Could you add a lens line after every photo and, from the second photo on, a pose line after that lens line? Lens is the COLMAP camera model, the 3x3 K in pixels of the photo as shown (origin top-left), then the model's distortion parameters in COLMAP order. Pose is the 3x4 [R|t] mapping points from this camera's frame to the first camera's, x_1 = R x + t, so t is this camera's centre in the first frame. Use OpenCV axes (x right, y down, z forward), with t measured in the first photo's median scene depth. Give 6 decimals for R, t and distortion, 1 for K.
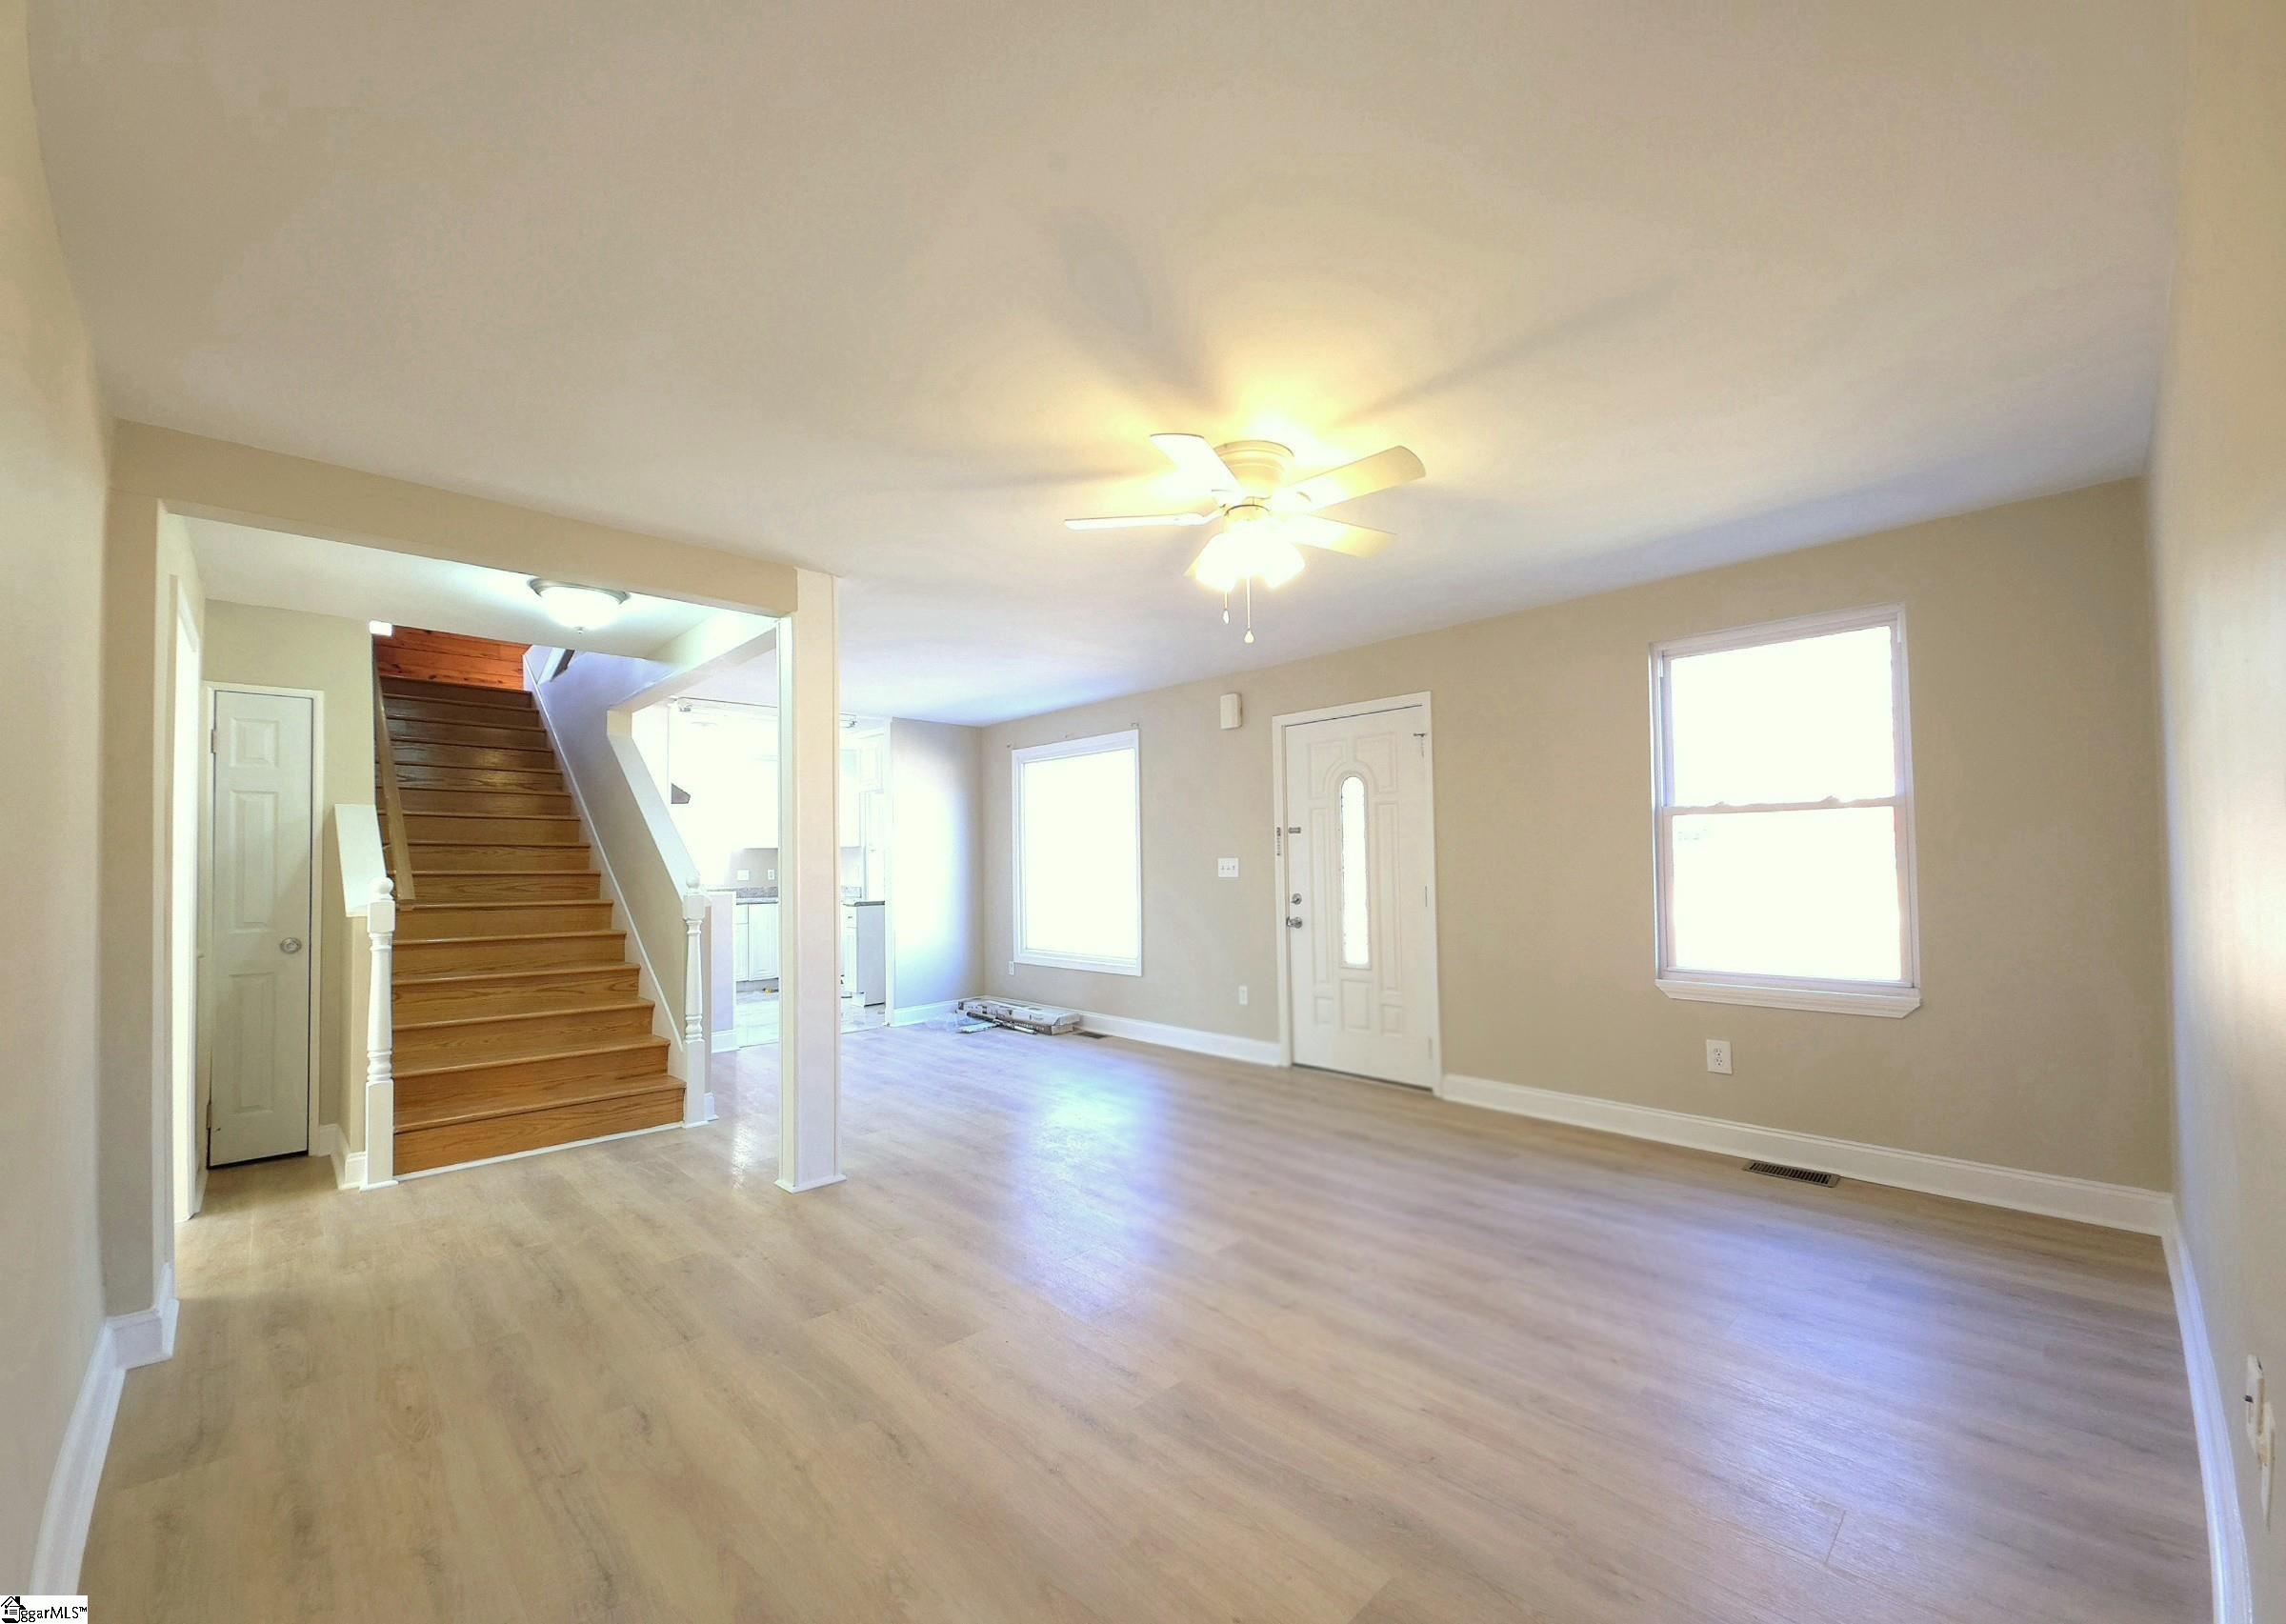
lens RADIAL K [[901.8, 0, 1146.8], [0, 901.8, 844.5], [0, 0, 1]] dist [-0.015286, -0.000157]
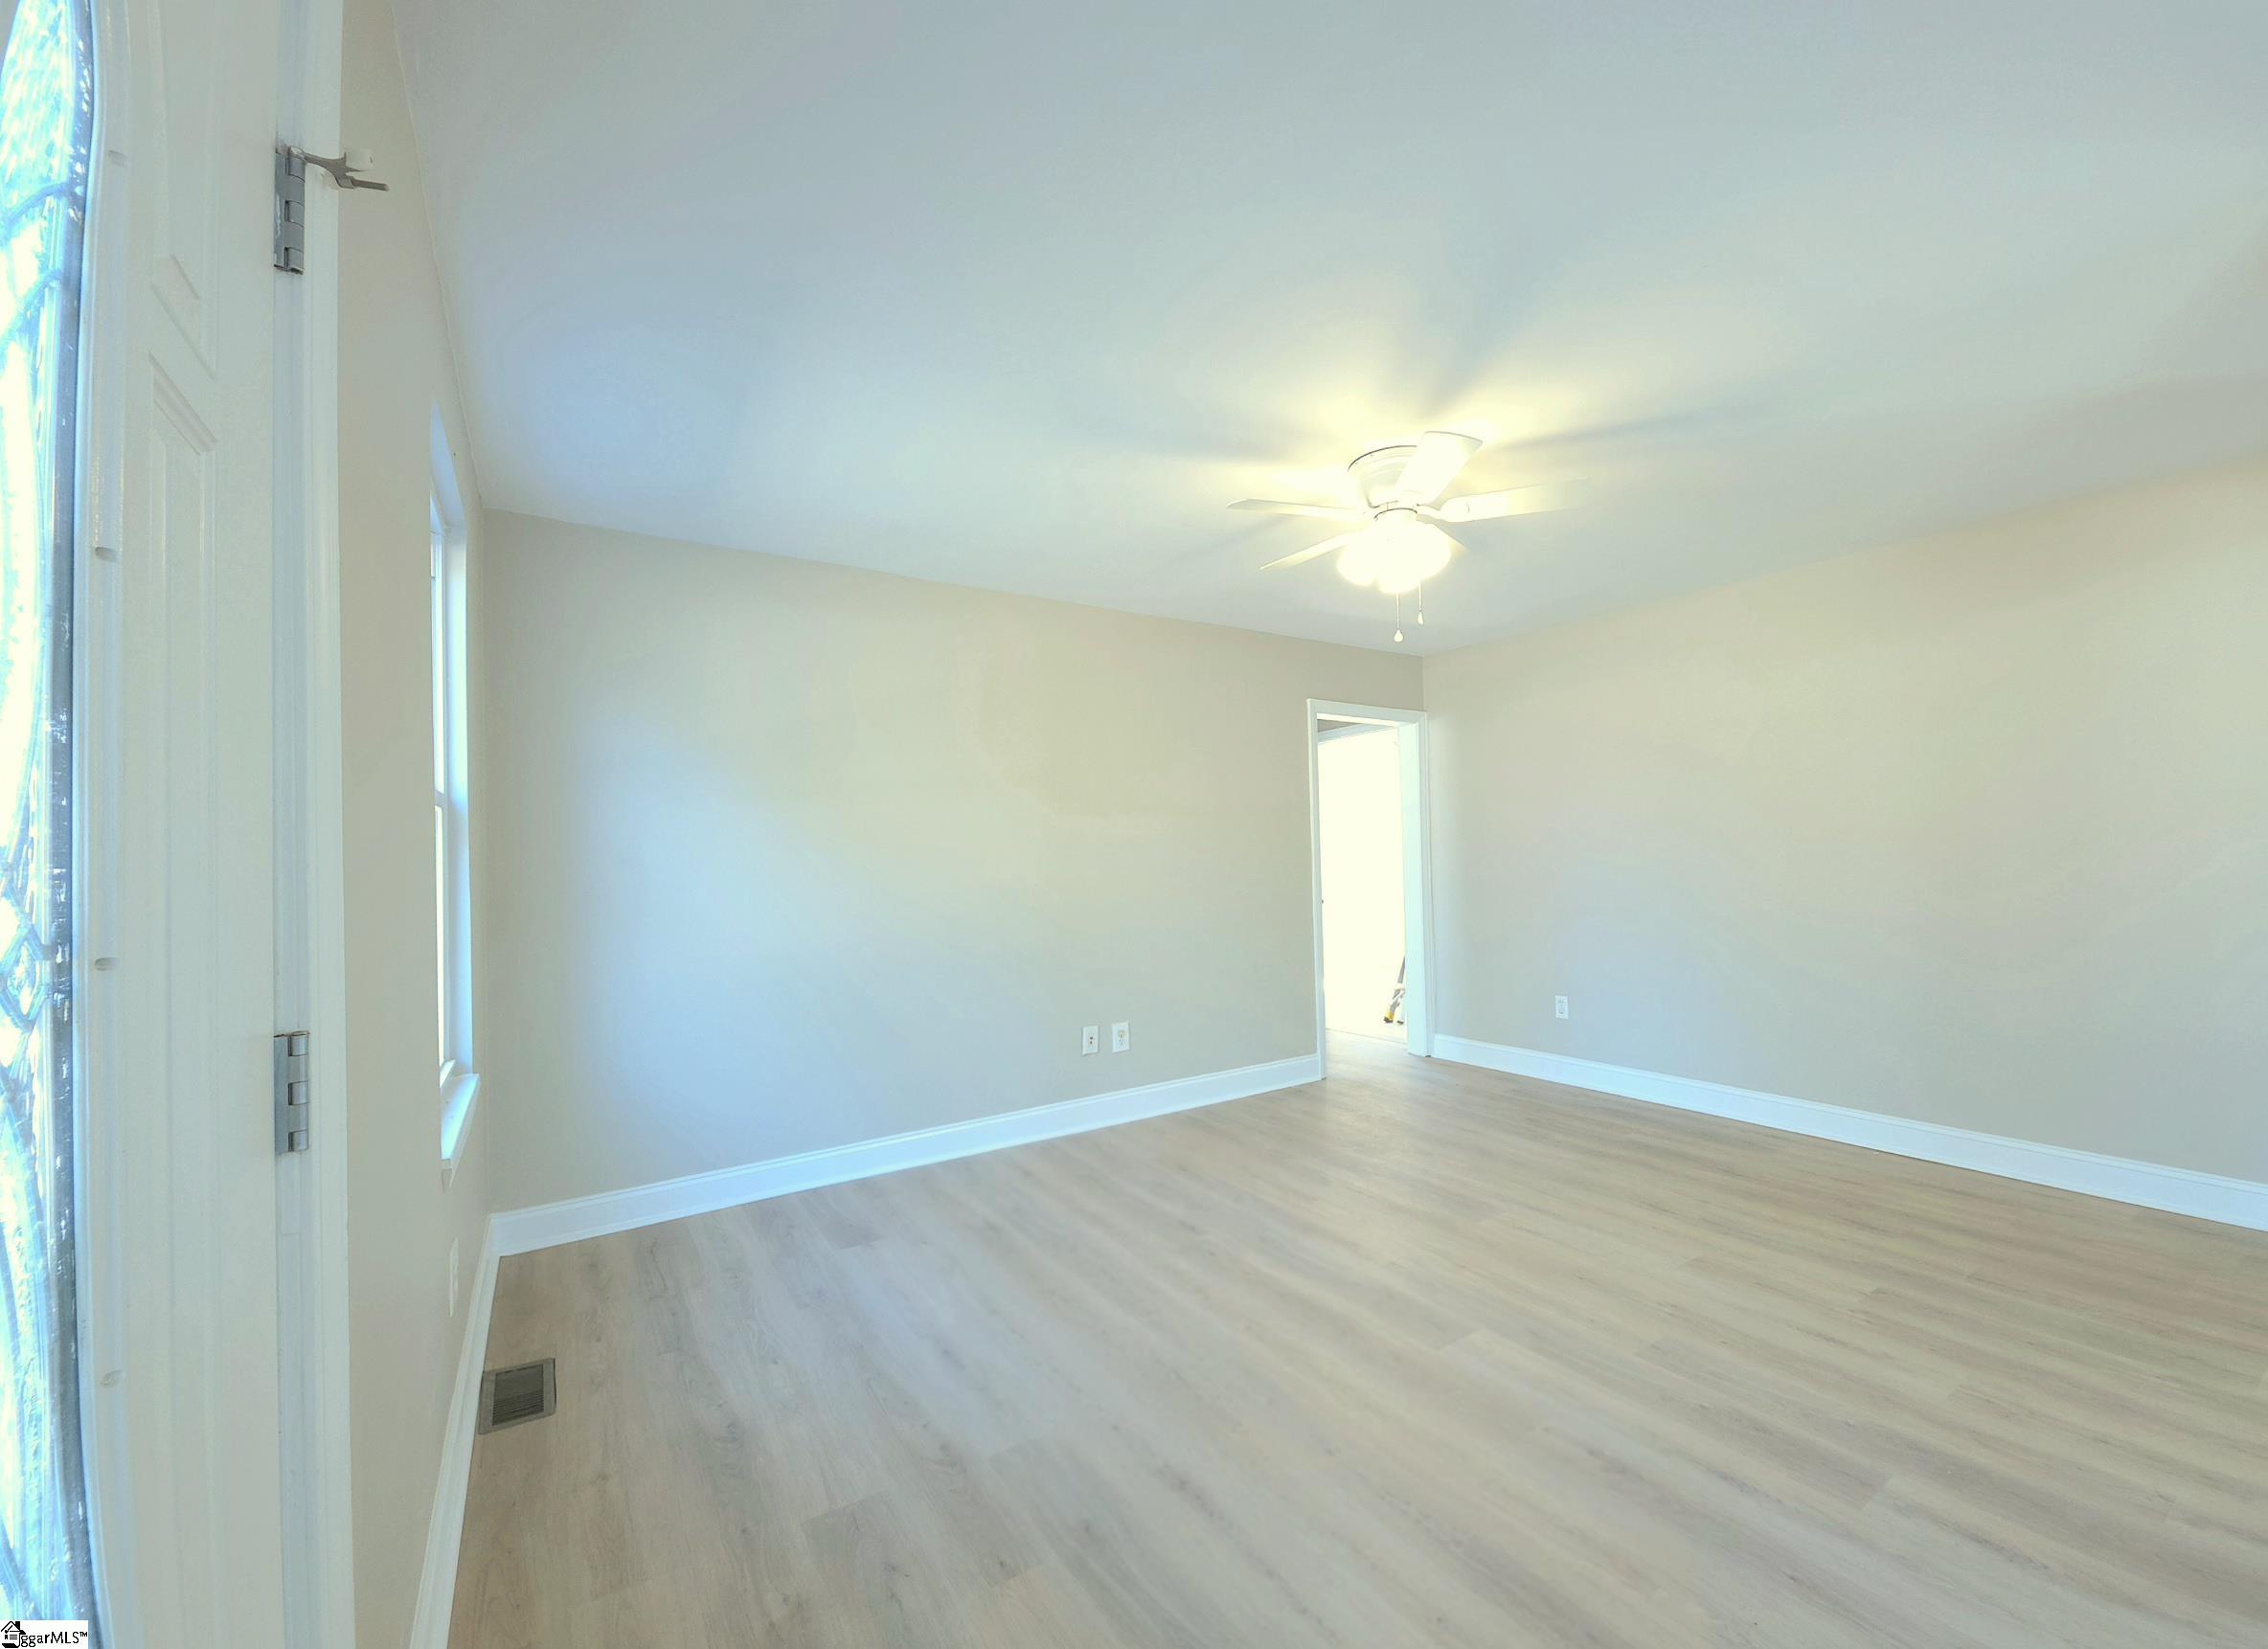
lens RADIAL K [[905.2, 0, 1134.9], [0, 905.2, 850.7], [0, 0, 1]] dist [-0.000964, -0.005718]
pose [[-0.983493, 0.032780, 0.177953, 0.219282], [0.026217, 0.998891, -0.039108, 0.038842], [-0.179038, -0.033797, -0.983261, 1.881548]]
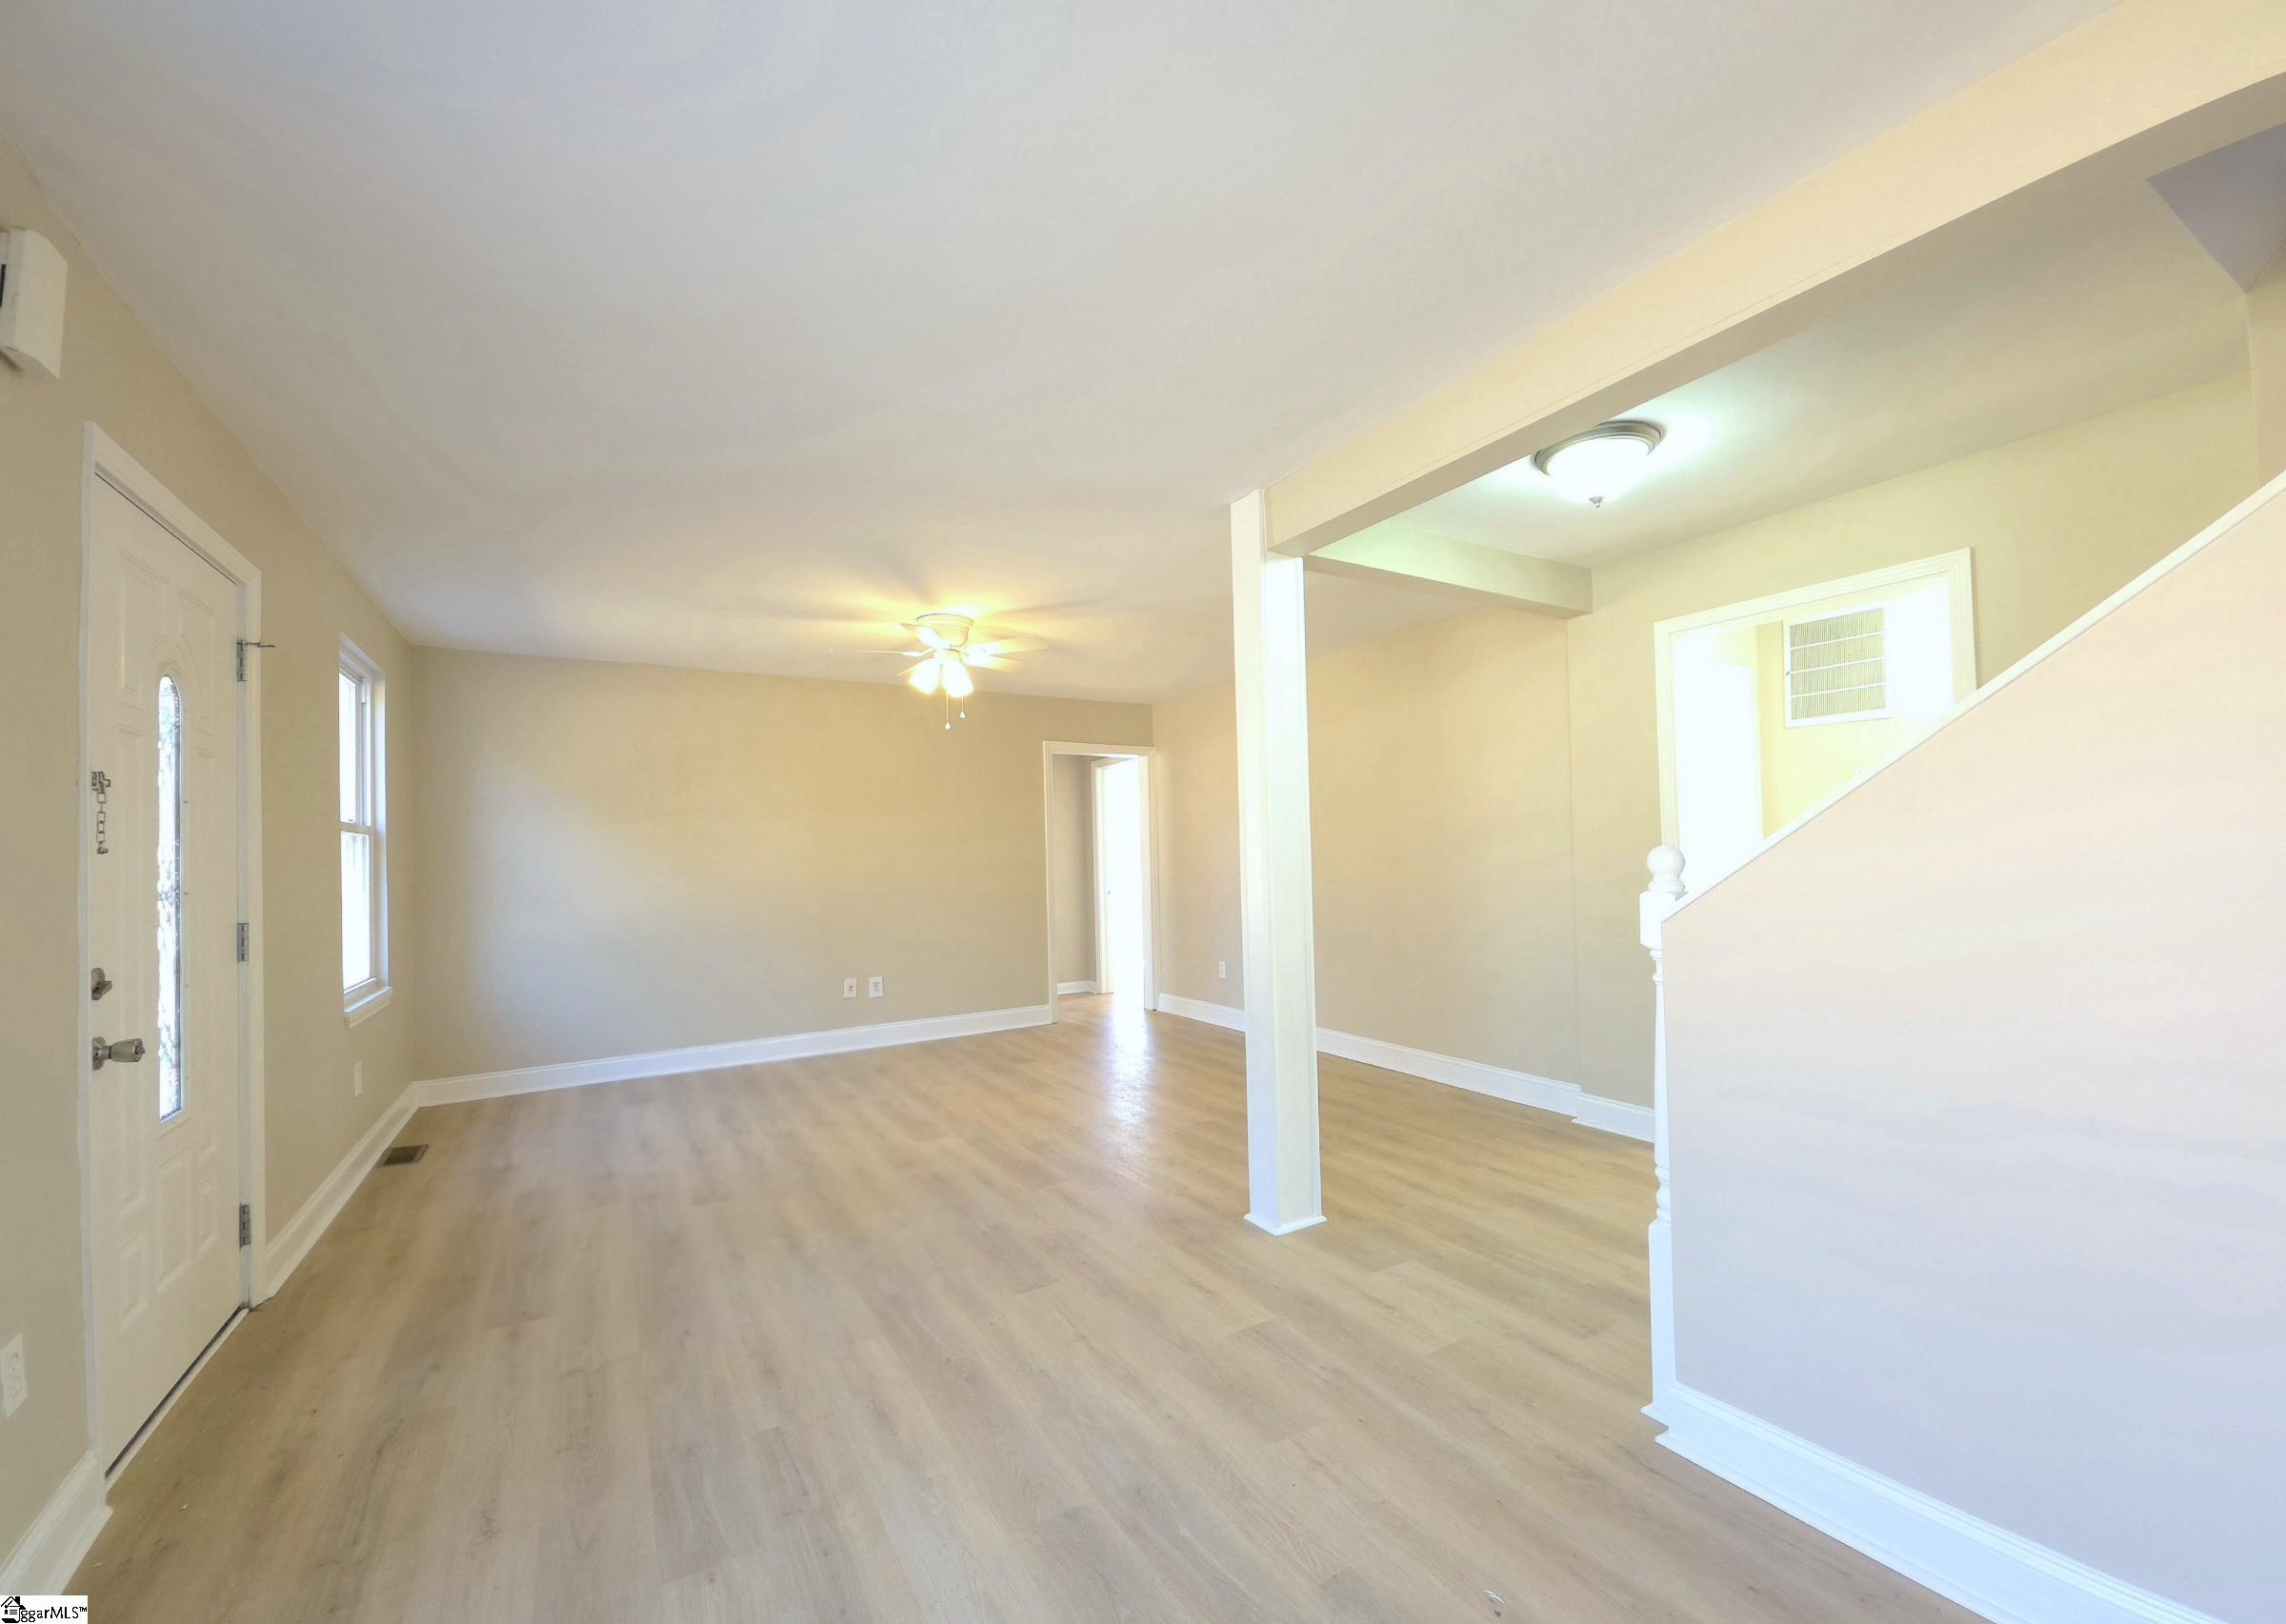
lens RADIAL K [[901.8, 0, 1146.8], [0, 901.8, 844.5], [0, 0, 1]] dist [-0.015286, -0.000157]
pose [[-0.978184, 0.034961, 0.204779, -0.530526], [0.026843, 0.998745, -0.042290, 0.061848], [-0.206001, -0.035870, -0.977894, 2.329060]]
